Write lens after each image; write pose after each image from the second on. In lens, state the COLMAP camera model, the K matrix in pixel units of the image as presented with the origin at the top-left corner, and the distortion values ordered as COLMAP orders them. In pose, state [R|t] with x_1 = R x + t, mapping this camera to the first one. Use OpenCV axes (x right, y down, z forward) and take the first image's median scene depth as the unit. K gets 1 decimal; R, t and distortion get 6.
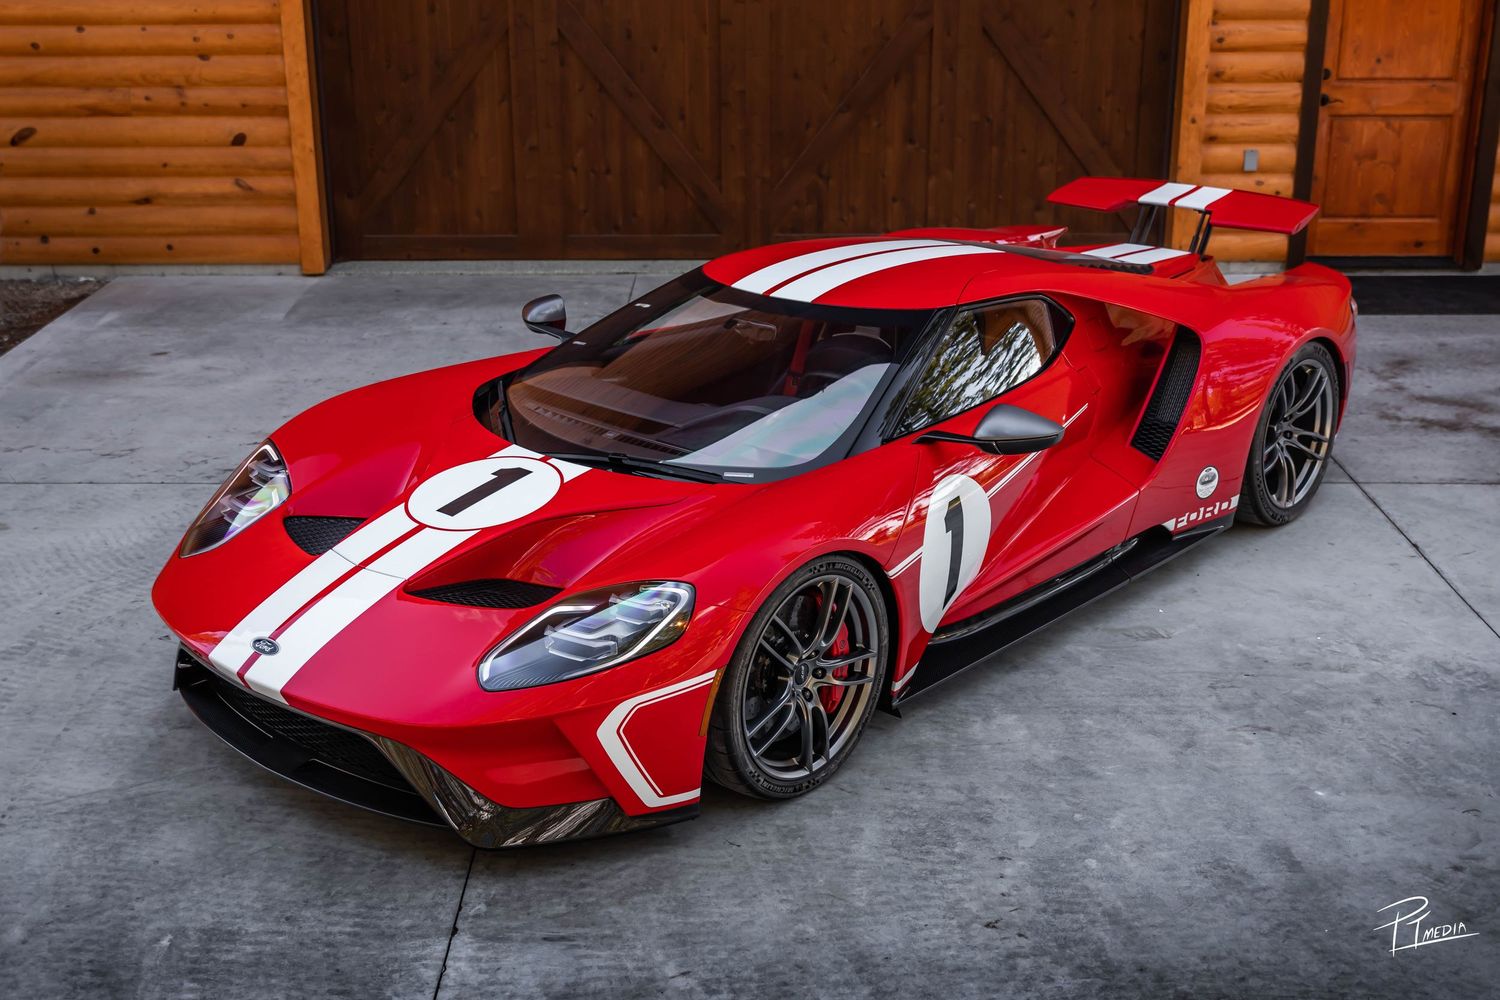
lens RADIAL K [[1631.8, 0, 750.0], [0, 1631.8, 500.0], [0, 0, 1]] dist [-0.078493, 0.041498]
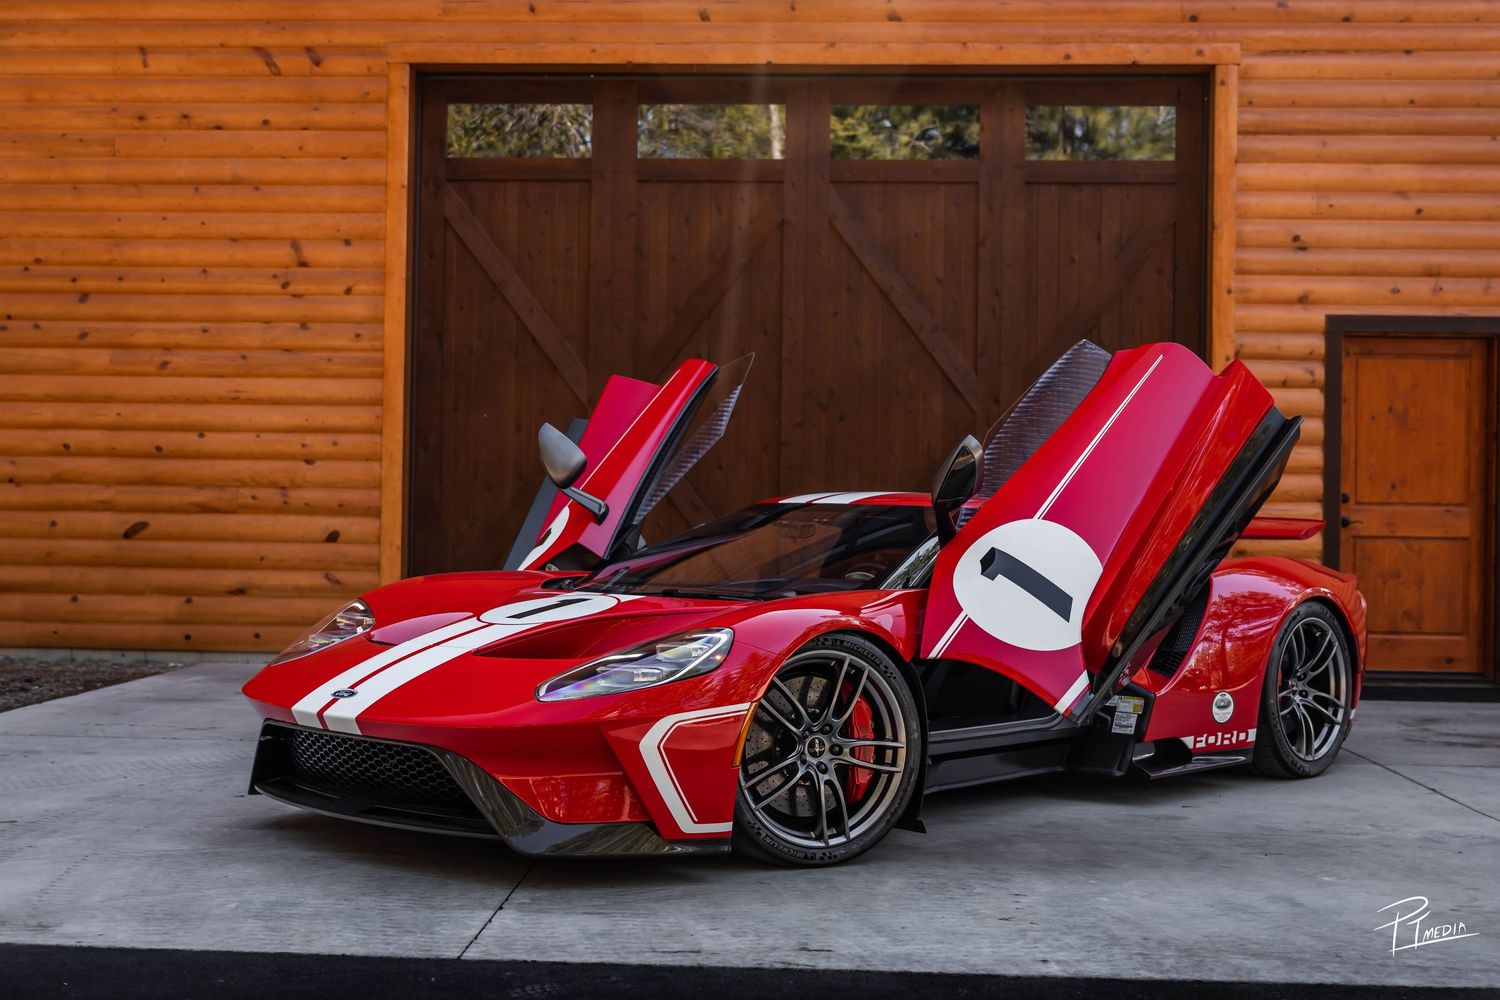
lens RADIAL K [[1631.8, 0, 750.0], [0, 1631.8, 500.0], [0, 0, 1]] dist [-0.078493, 0.041498]
pose [[0.999025, 0.017761, -0.040410, 0.006541], [-0.030213, 0.942557, -0.332677, 0.108007], [0.032180, 0.333574, 0.942174, -0.025334]]
